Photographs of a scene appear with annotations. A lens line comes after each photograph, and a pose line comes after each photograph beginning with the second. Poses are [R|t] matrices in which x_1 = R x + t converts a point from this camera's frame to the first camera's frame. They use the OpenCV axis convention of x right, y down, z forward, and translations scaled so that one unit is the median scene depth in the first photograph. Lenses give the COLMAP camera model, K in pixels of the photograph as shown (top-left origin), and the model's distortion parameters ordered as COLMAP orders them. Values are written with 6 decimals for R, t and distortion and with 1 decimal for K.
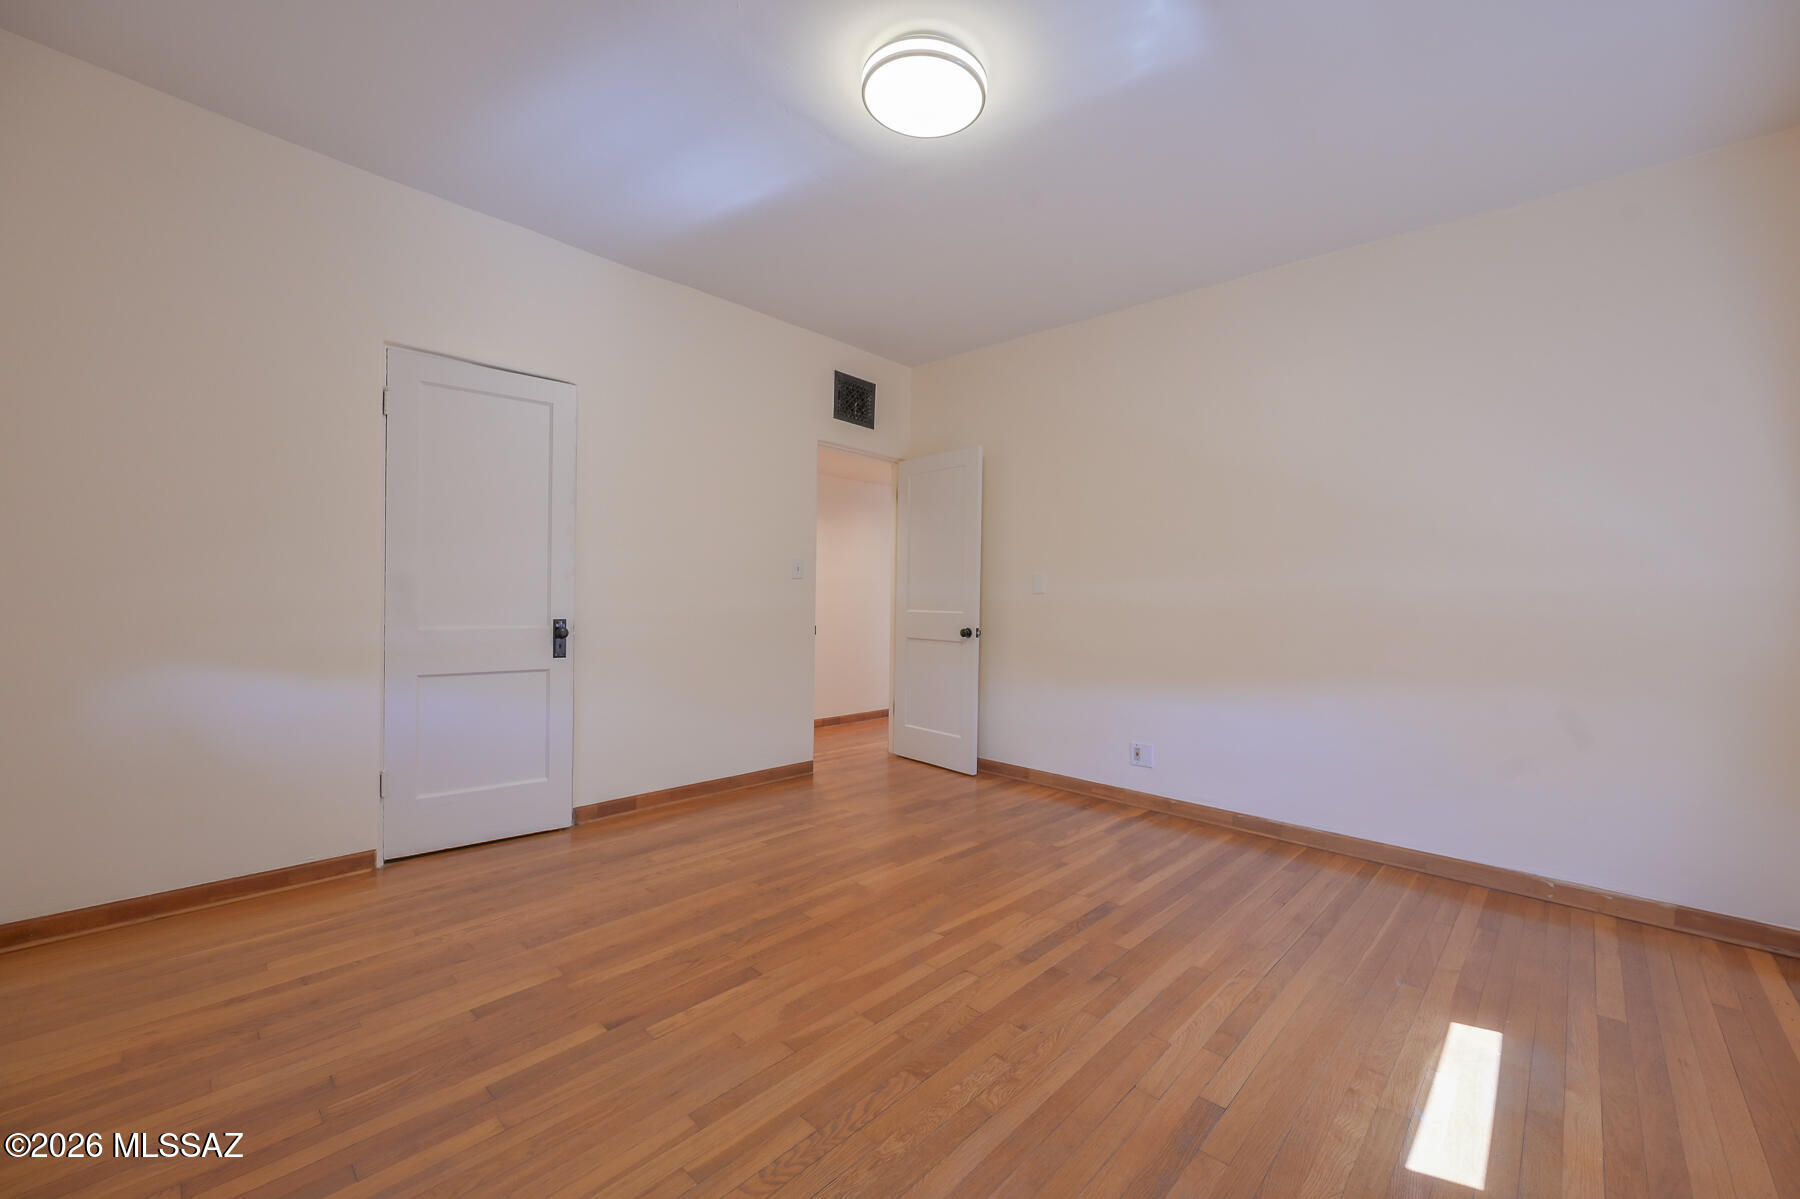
lens RADIAL K [[707.8, 0, 892.5], [0, 707.8, 602.5], [0, 0, 1]] dist [0.001295, -0.000505]
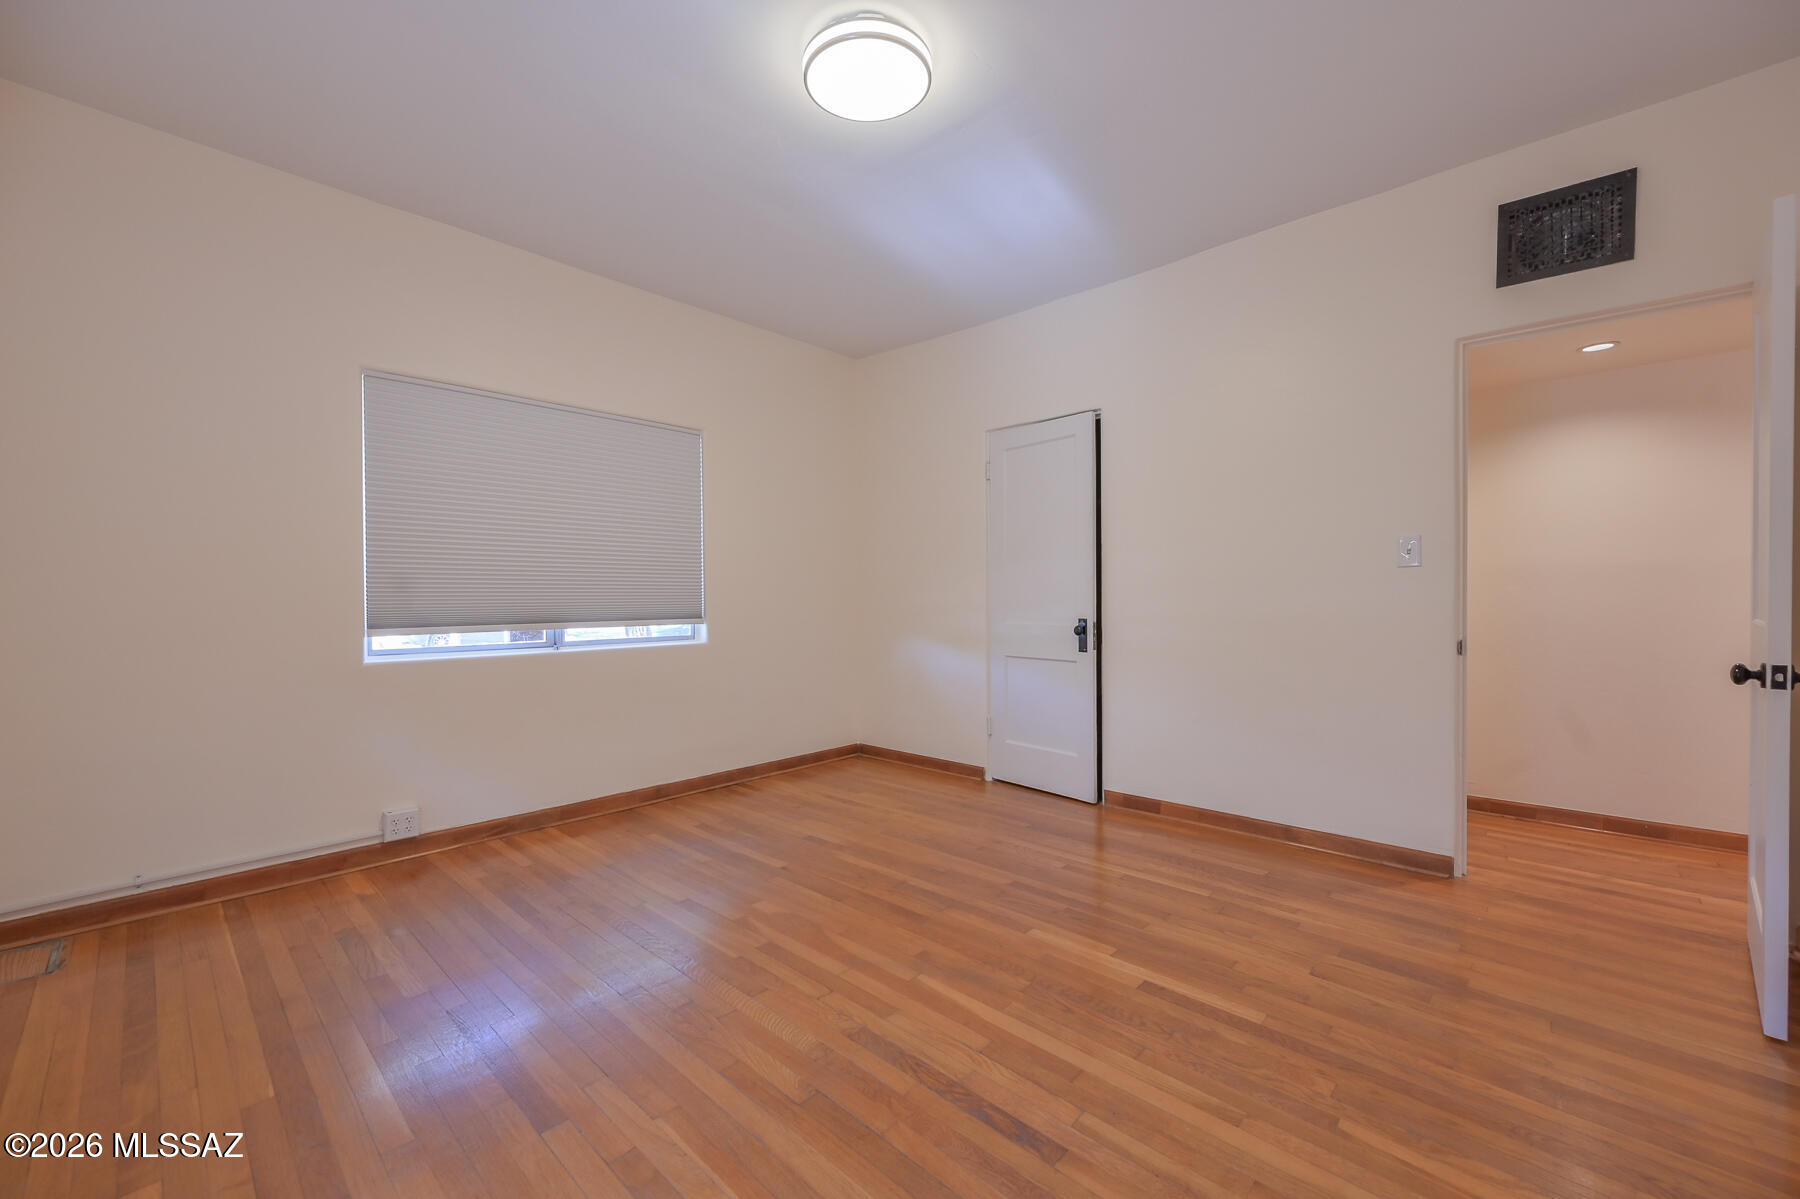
lens RADIAL K [[707.8, 0, 910.7], [0, 707.8, 593.7], [0, 0, 1]] dist [0.001295, -0.000505]
pose [[0.031255, -0.019889, -0.999314, 0.854592], [-0.002195, 0.999798, -0.019968, 0.008907], [0.999509, 0.002818, 0.031205, 0.868291]]
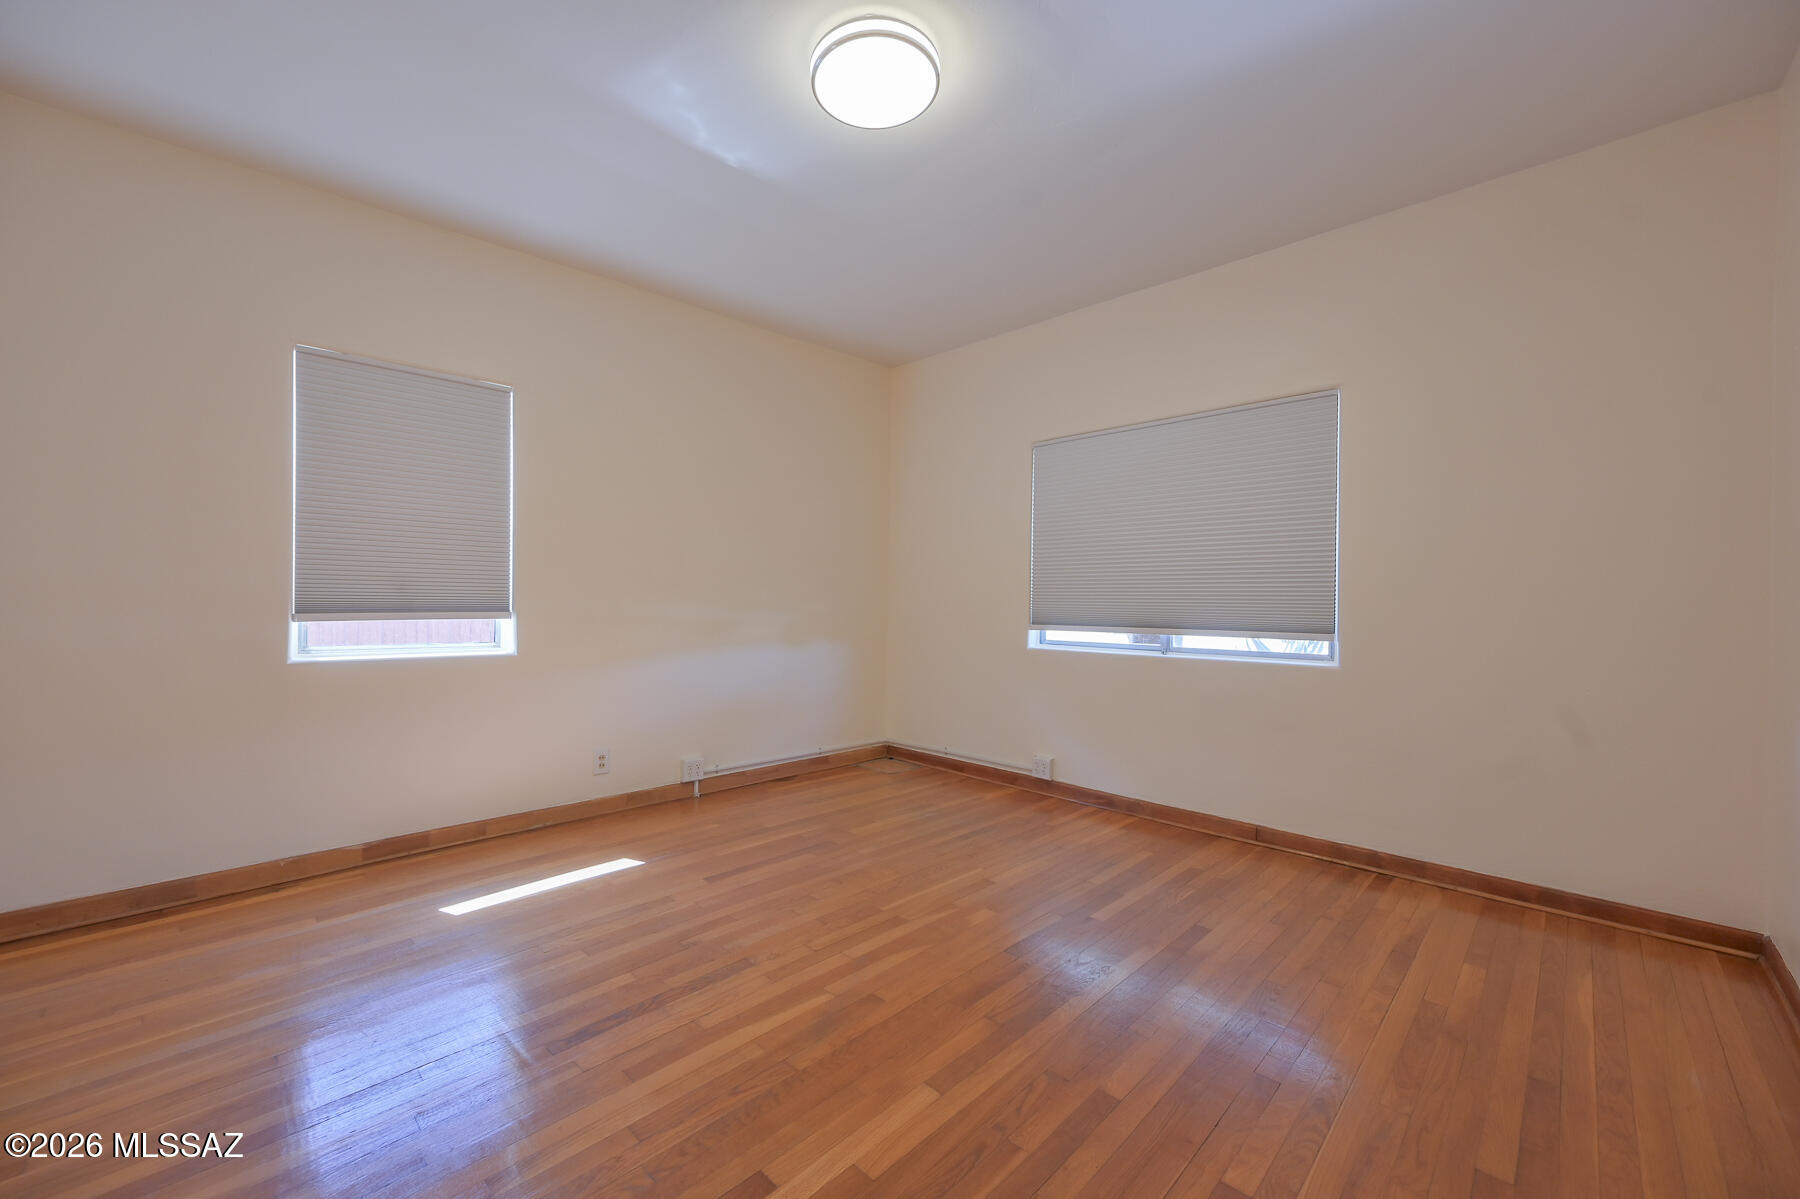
lens RADIAL K [[707.8, 0, 892.6], [0, 707.8, 592.2], [0, 0, 1]] dist [0.001295, -0.000505]
pose [[-0.999646, -0.026394, 0.003316, -0.002260], [-0.026411, 0.999638, -0.005215, -0.012177], [-0.003177, -0.005301, -0.999981, 1.670714]]
